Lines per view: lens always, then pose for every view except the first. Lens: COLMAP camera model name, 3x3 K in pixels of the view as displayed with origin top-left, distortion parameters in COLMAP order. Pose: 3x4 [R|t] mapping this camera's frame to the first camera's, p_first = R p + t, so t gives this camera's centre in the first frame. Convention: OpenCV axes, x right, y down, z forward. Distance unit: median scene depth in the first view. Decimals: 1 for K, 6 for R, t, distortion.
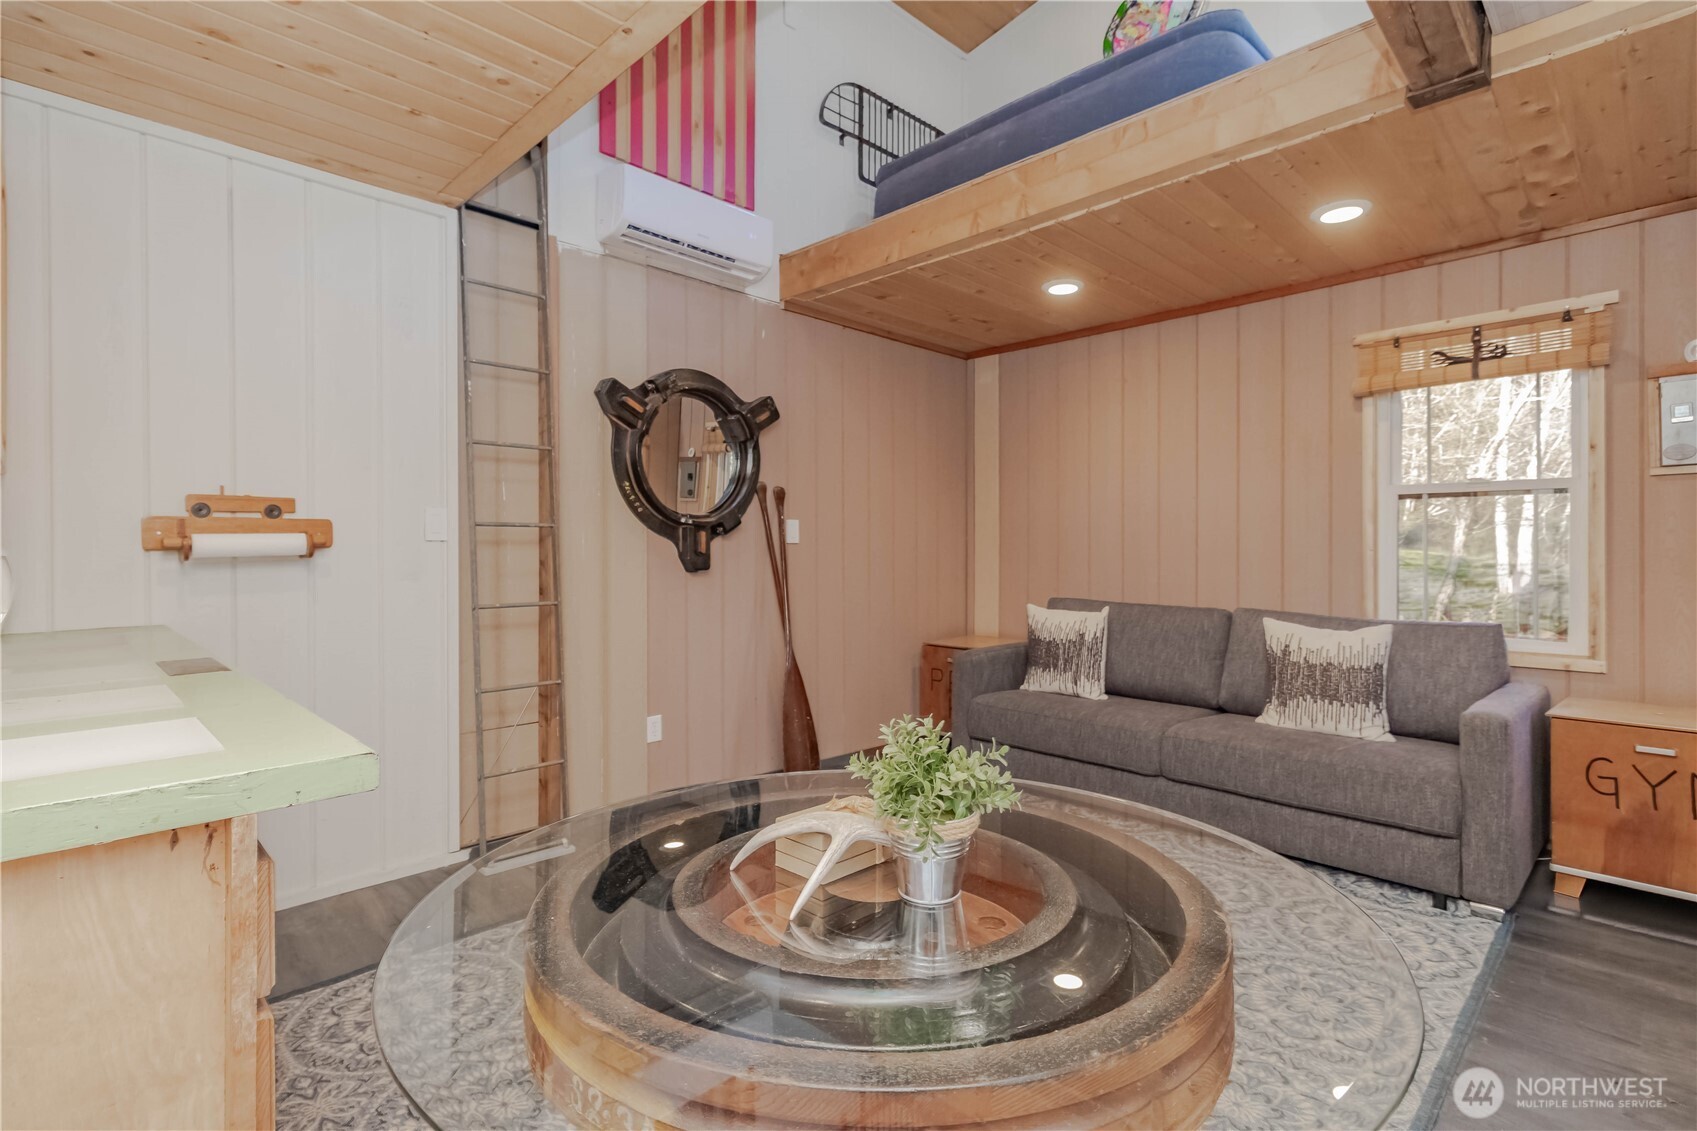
lens RADIAL K [[801.3, 0, 856.0], [0, 801.3, 557.4], [0, 0, 1]] dist [0.002146, 0.001274]
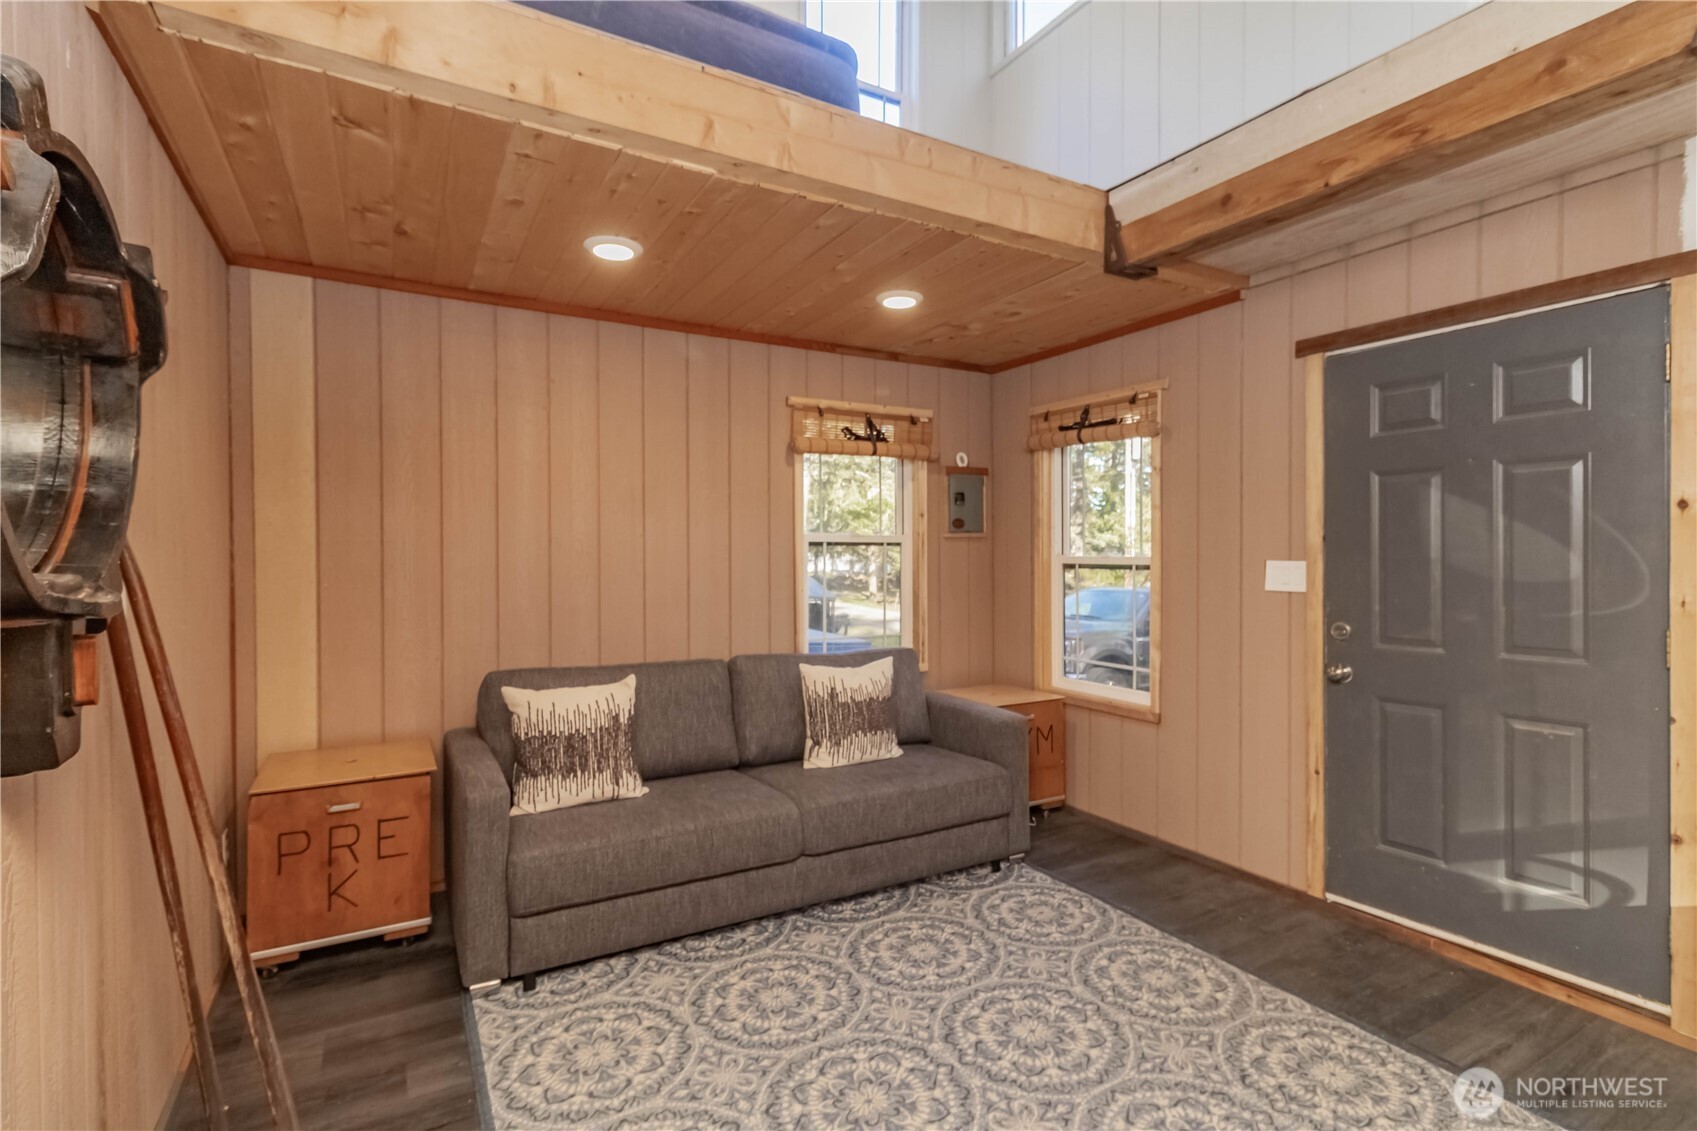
lens RADIAL K [[801.3, 0, 837.5], [0, 801.3, 564.8], [0, 0, 1]] dist [0.002146, 0.001274]
pose [[0.263057, -0.011901, 0.964707, -0.401799], [0.014262, 0.999863, 0.008446, -0.051227], [-0.964675, 0.011537, 0.263190, 0.616247]]
